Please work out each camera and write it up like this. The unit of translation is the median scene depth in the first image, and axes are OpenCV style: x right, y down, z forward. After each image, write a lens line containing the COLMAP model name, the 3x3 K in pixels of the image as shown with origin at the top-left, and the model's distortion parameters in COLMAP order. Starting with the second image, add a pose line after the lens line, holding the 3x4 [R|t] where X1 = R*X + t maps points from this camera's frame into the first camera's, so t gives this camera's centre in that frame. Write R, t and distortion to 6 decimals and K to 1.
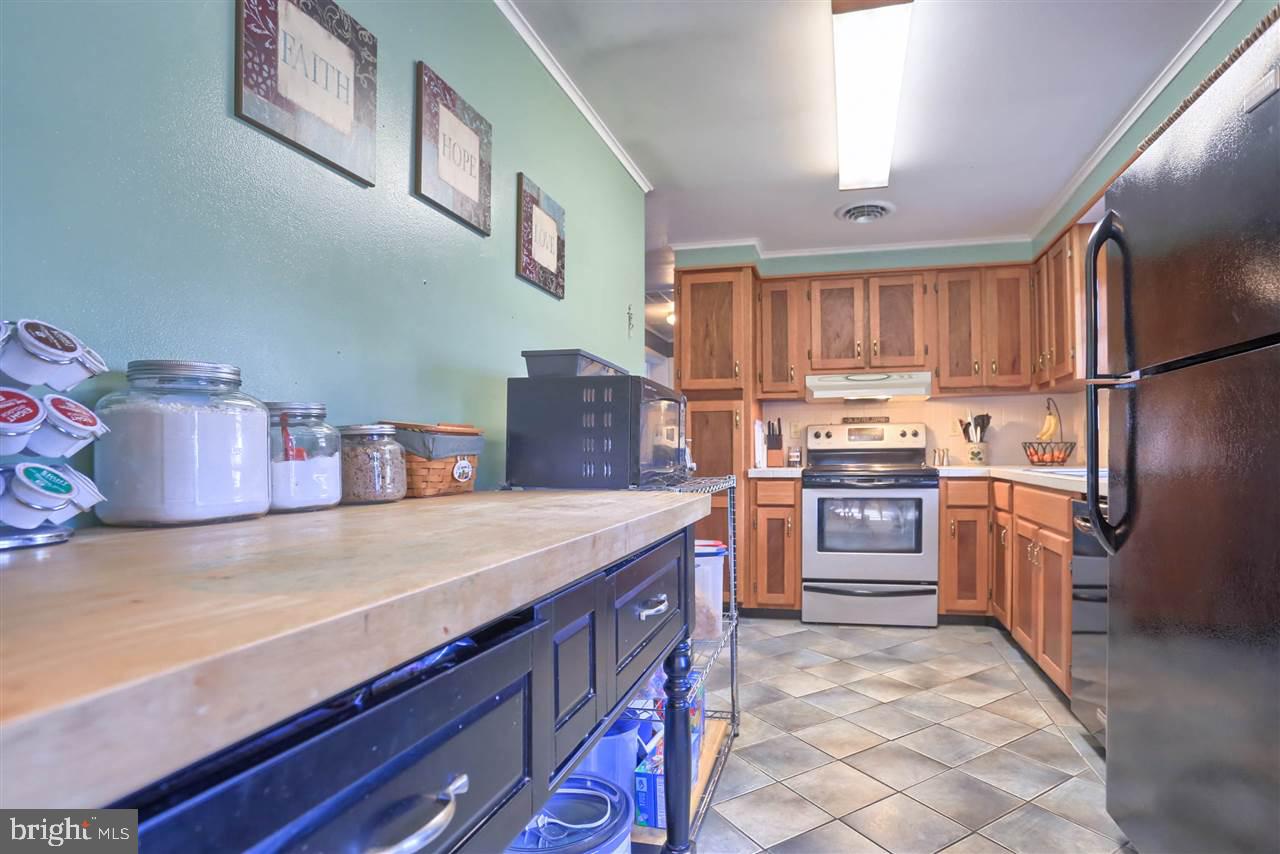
lens RADIAL K [[670.6, 0, 716.2], [0, 670.6, 452.2], [0, 0, 1]] dist [-0.002226, 0.000019]
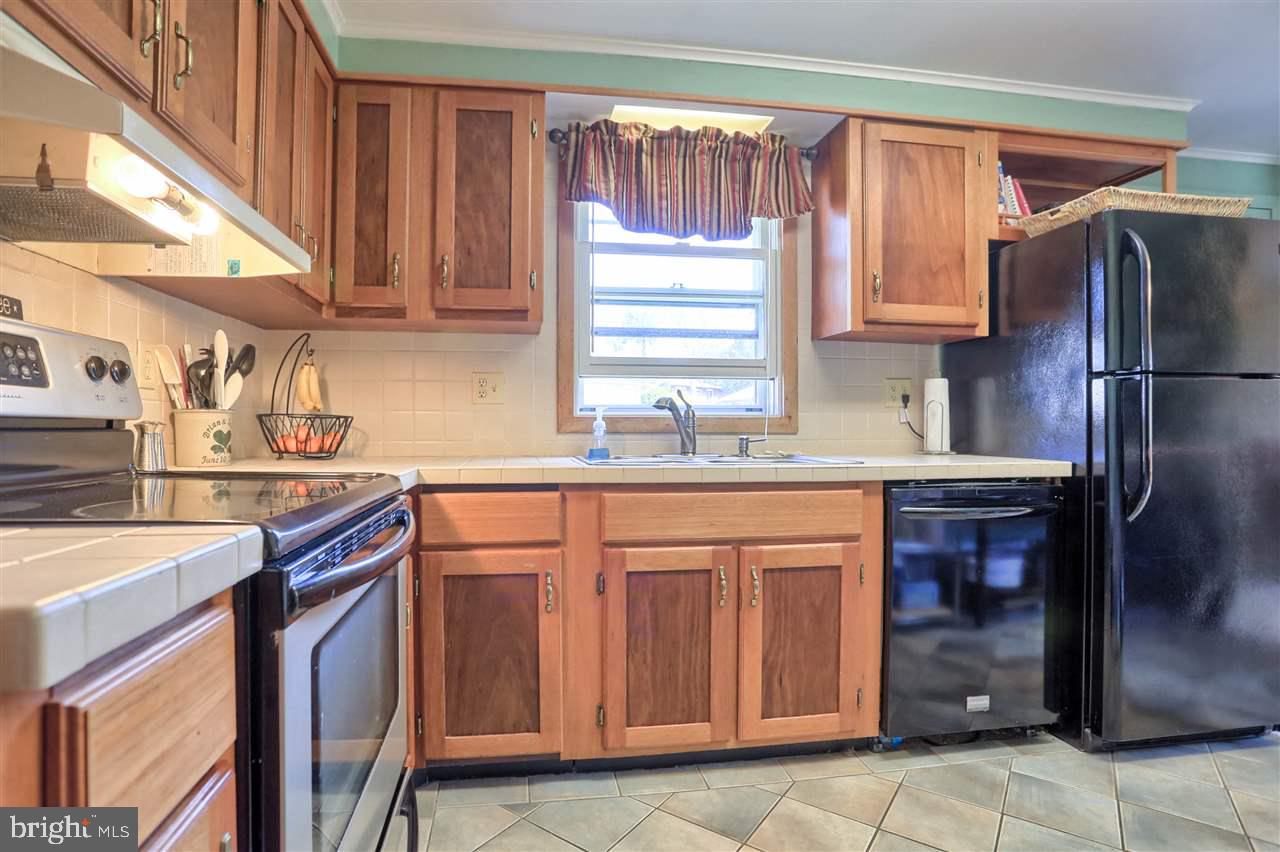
lens RADIAL K [[637.4, 0, 640.0], [0, 637.4, 426.0], [0, 0, 1]] dist [-0.068510, 0.030297]
pose [[-0.329248, 0.012983, 0.944154, -0.065573], [-0.000806, 0.999901, -0.014031, 0.000292], [-0.944243, -0.005381, -0.329205, 0.898714]]
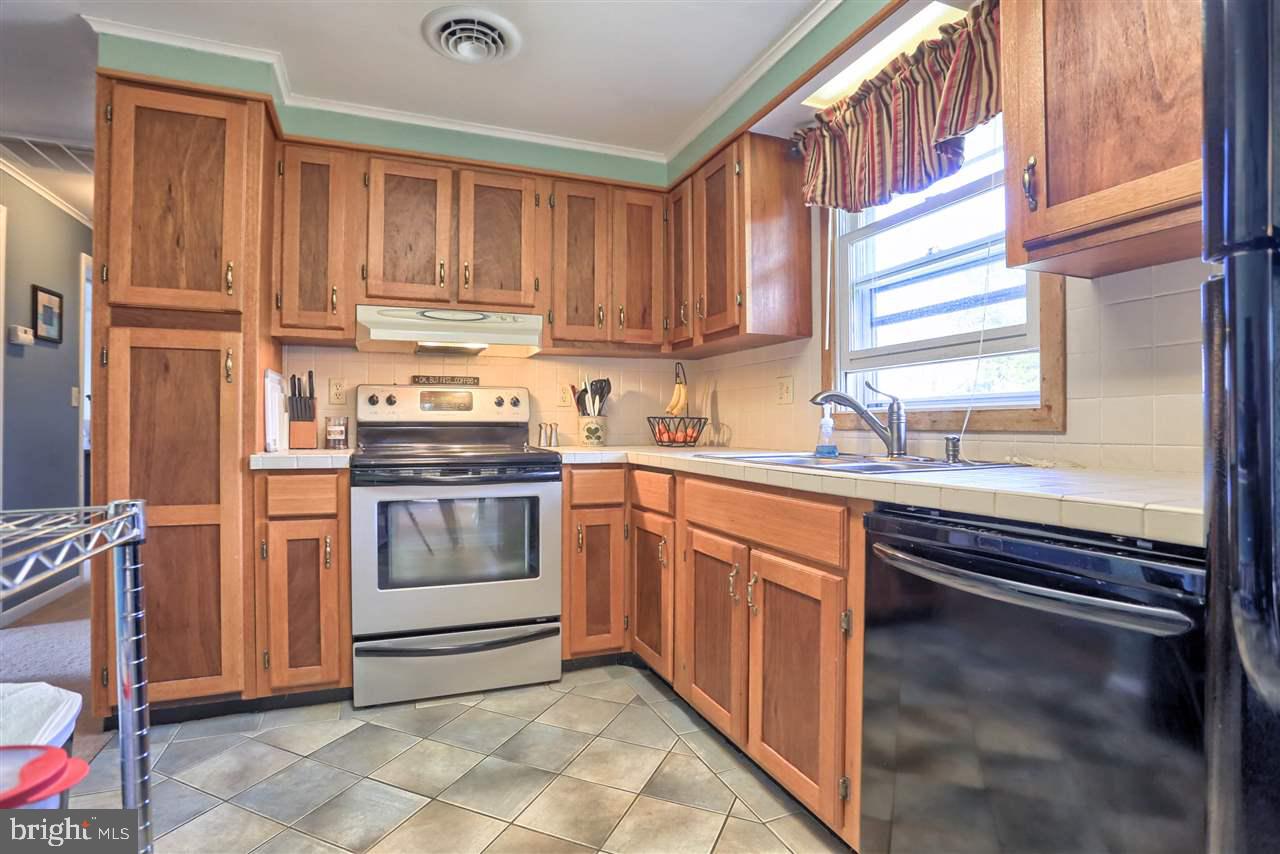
lens RADIAL K [[649.8, 0, 642.6], [0, 649.8, 438.4], [0, 0, 1]] dist [-0.105641, 0.053158]
pose [[0.841076, 0.002728, 0.540909, 0.038531], [-0.012367, 0.999823, 0.014187, -0.000192], [-0.540775, -0.018622, 0.840961, 0.368990]]
